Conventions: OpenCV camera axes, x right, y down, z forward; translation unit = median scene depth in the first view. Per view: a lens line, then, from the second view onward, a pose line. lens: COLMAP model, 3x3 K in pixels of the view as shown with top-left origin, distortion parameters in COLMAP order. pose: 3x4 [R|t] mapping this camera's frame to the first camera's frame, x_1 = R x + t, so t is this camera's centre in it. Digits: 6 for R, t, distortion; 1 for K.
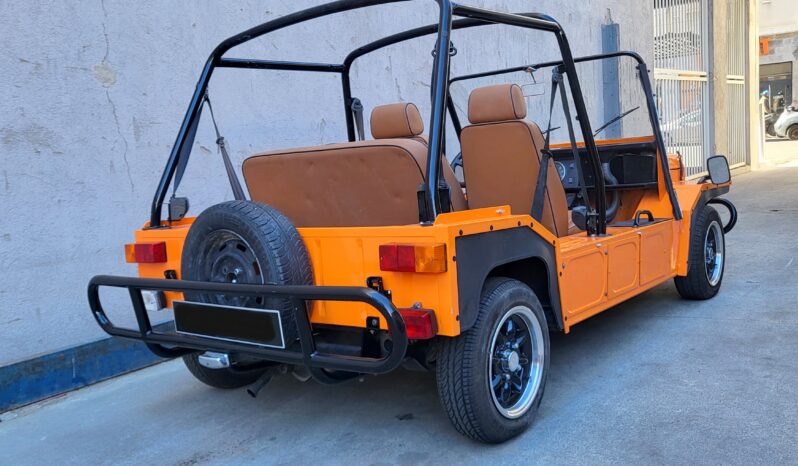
lens RADIAL K [[739.6, 0, 408.9], [0, 739.6, 233.7], [0, 0, 1]] dist [-0.056968, 0.144594]
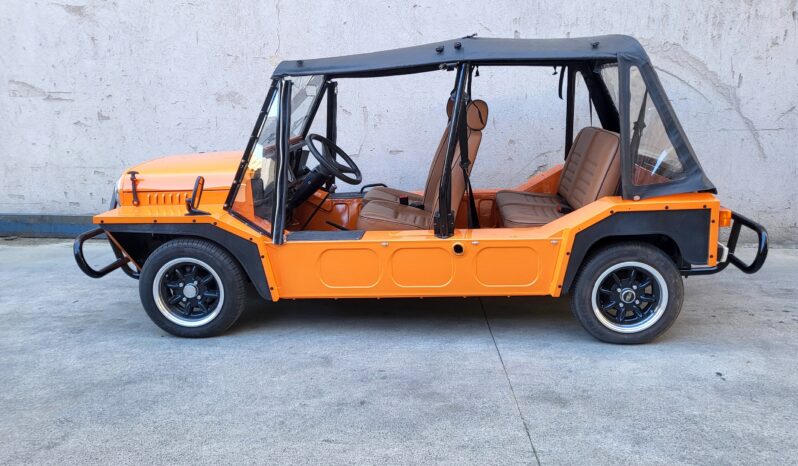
lens RADIAL K [[639.6, 0, 398.2], [0, 639.6, 218.9], [0, 0, 1]] dist [-0.027158, 0.087481]
pose [[0.519181, 0.254957, -0.815750, 1.035179], [-0.137035, 0.966952, 0.214999, -0.237448], [0.843607, 0.000163, 0.536961, 0.513438]]
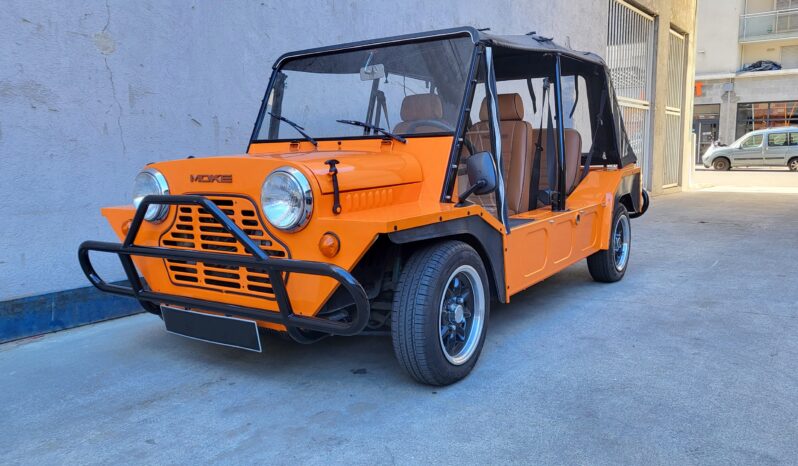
lens RADIAL K [[641.0, 0, 402.3], [0, 641.0, 221.5], [0, 0, 1]] dist [-0.028718, 0.085362]
pose [[0.997474, 0.065056, 0.028519, 0.013665], [-0.064533, 0.997736, -0.018915, 0.037733], [-0.029685, 0.017026, 0.999414, 0.057112]]
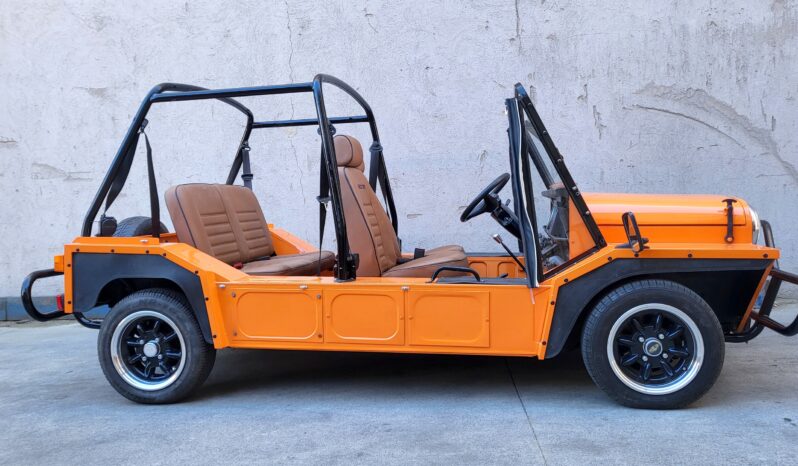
lens RADIAL K [[641.0, 0, 402.3], [0, 641.0, 221.5], [0, 0, 1]] dist [-0.028718, 0.085362]
pose [[0.475108, 0.097603, -0.874498, 1.018347], [-0.095585, 0.993673, 0.058974, -0.133764], [0.874720, 0.055570, 0.481431, 0.599889]]
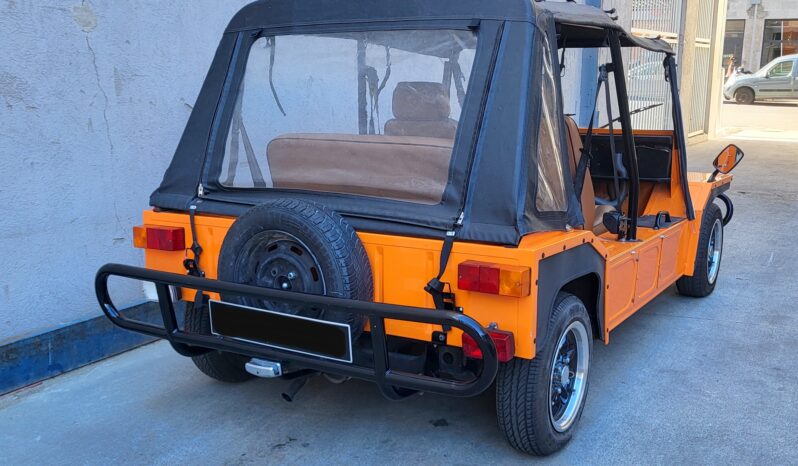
lens RADIAL K [[821.1, 0, 450.8], [0, 821.1, 252.7], [0, 0, 1]] dist [-0.065793, 0.157415]
pose [[0.984967, 0.048752, 0.165723, -0.148231], [-0.064541, 0.993734, 0.091259, -0.061702], [-0.160235, -0.100583, 0.981941, -0.036986]]
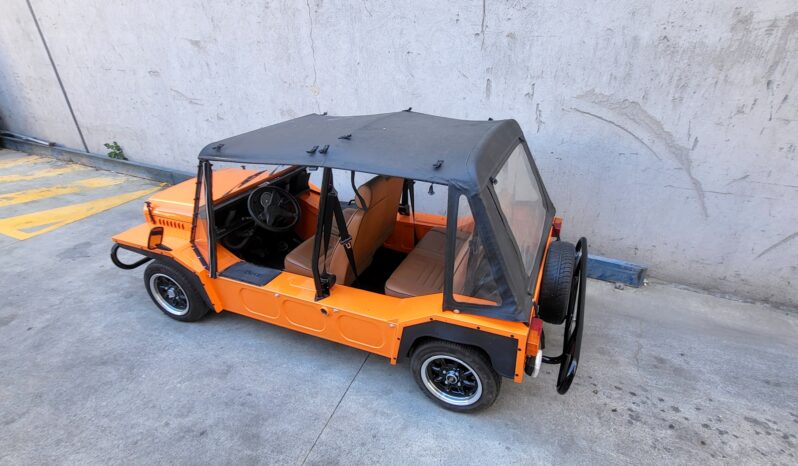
lens RADIAL K [[397.3, 0, 416.8], [0, 397.3, 223.4], [0, 0, 1]] dist [0.003977, -0.000590]
pose [[0.229890, 0.505986, -0.831341, 0.895454], [-0.142100, 0.862517, 0.485667, -0.527009], [0.962787, 0.006484, 0.270184, 1.057022]]
